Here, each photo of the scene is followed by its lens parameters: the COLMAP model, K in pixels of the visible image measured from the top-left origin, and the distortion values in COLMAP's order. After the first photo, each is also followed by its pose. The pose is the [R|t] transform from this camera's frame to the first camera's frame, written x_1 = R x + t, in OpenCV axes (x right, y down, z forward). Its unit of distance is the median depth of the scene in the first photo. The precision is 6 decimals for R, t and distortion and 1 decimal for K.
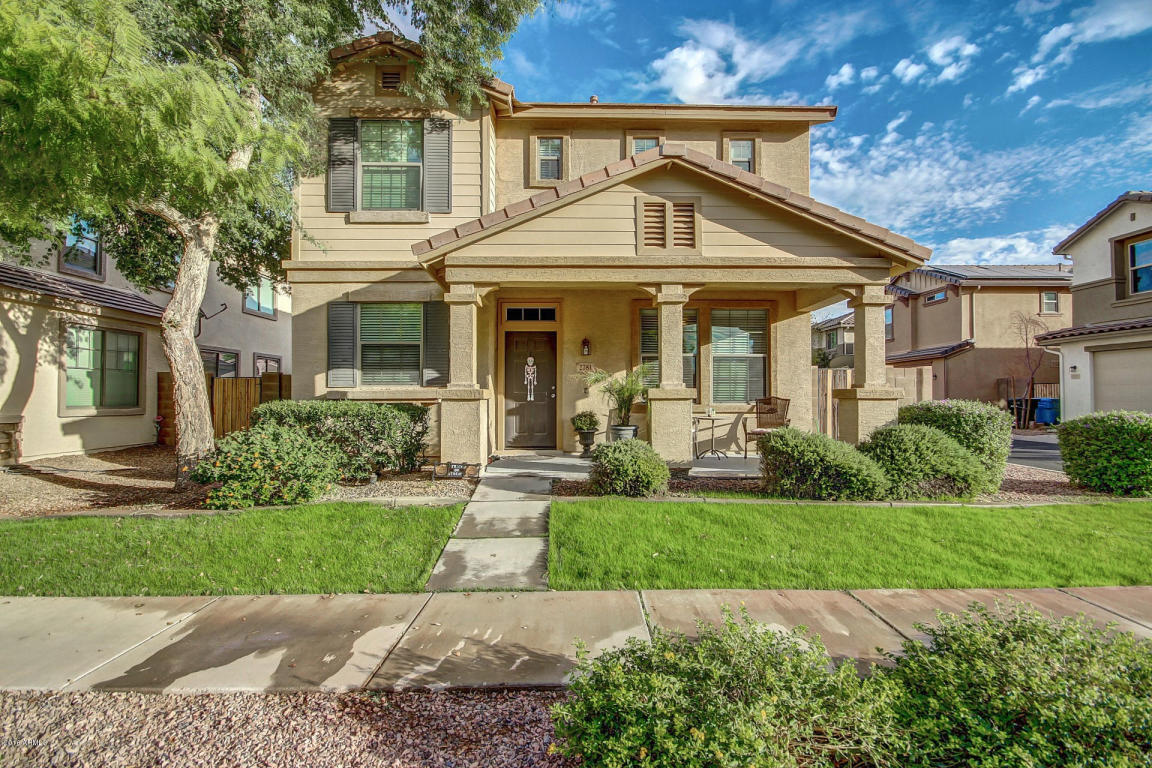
lens RADIAL K [[534.5, 0, 577.2], [0, 534.5, 386.5], [0, 0, 1]] dist [0.011240, -0.012620]
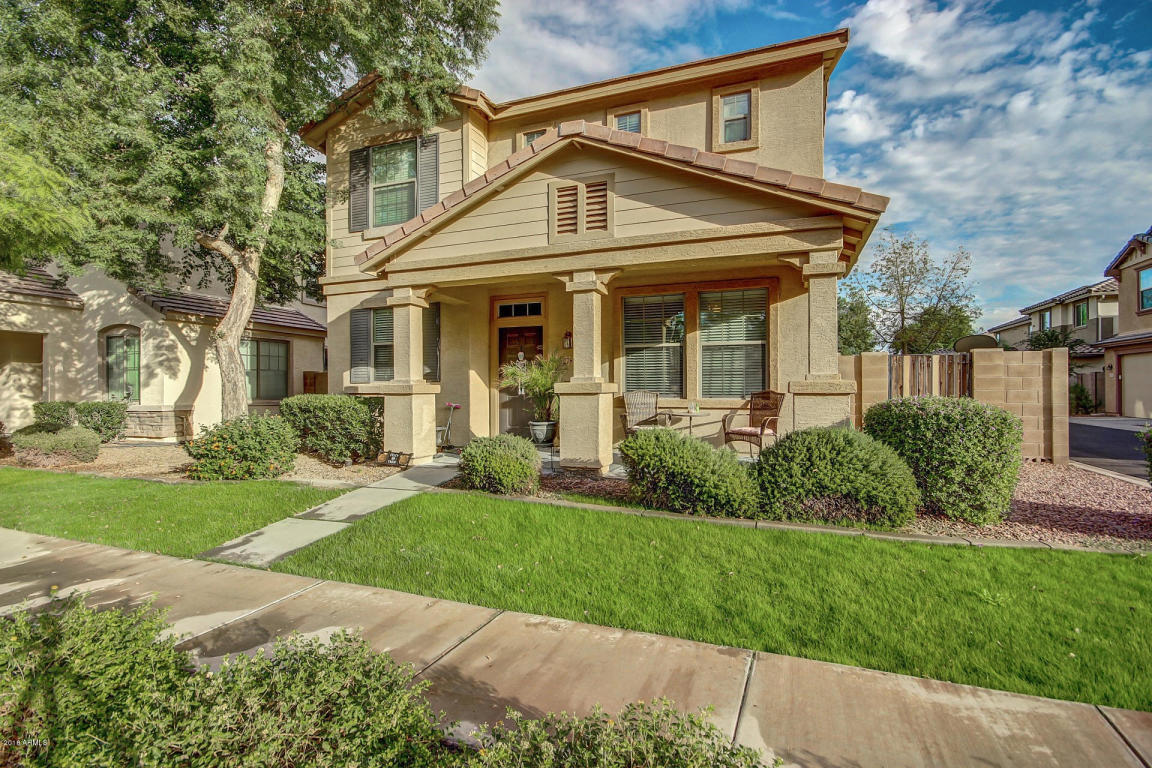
lens RADIAL K [[534.5, 0, 577.2], [0, 534.5, 386.5], [0, 0, 1]] dist [0.011240, -0.012620]
pose [[0.926632, -0.004164, -0.375948, 0.510906], [0.009766, 0.999868, 0.012997, -0.001543], [0.375844, -0.015715, 0.926550, 0.121321]]
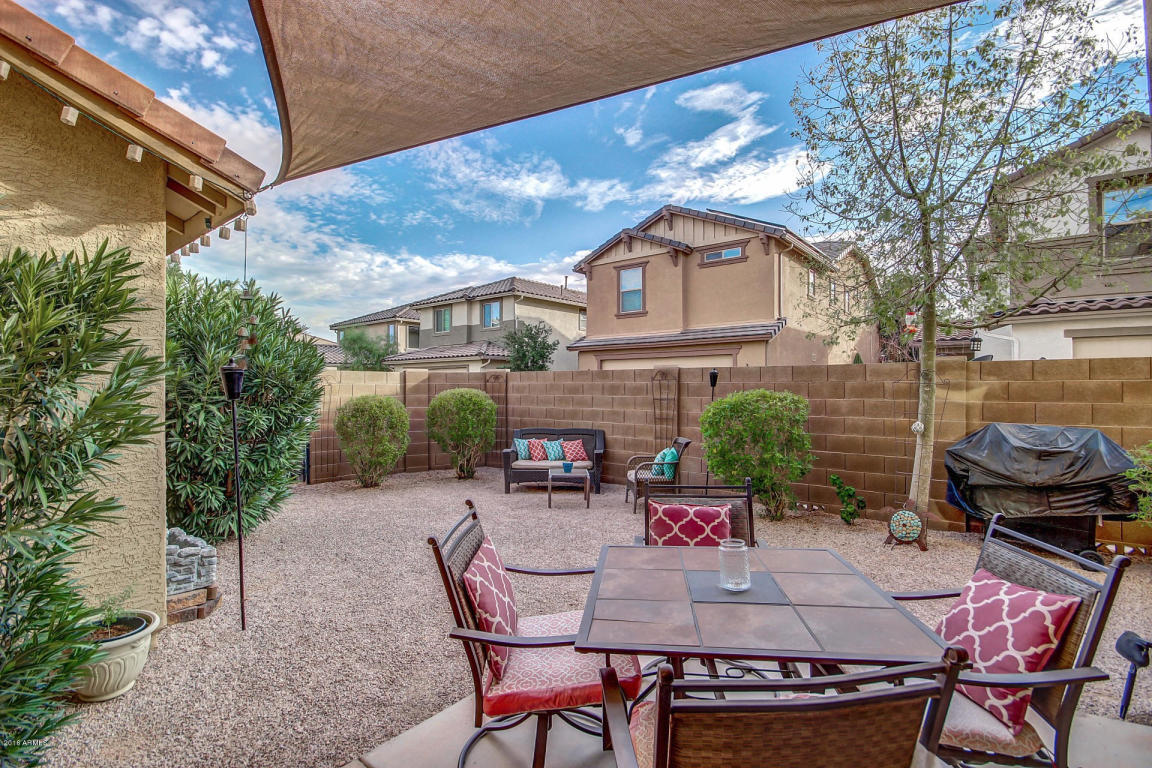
lens RADIAL K [[534.5, 0, 577.2], [0, 534.5, 386.5], [0, 0, 1]] dist [0.011240, -0.012620]
pose [[0.630077, 0.014356, 0.776400, 0.067846], [-0.019750, 0.999802, -0.002459, 0.027973], [-0.776281, -0.013784, 0.630236, 2.444960]]
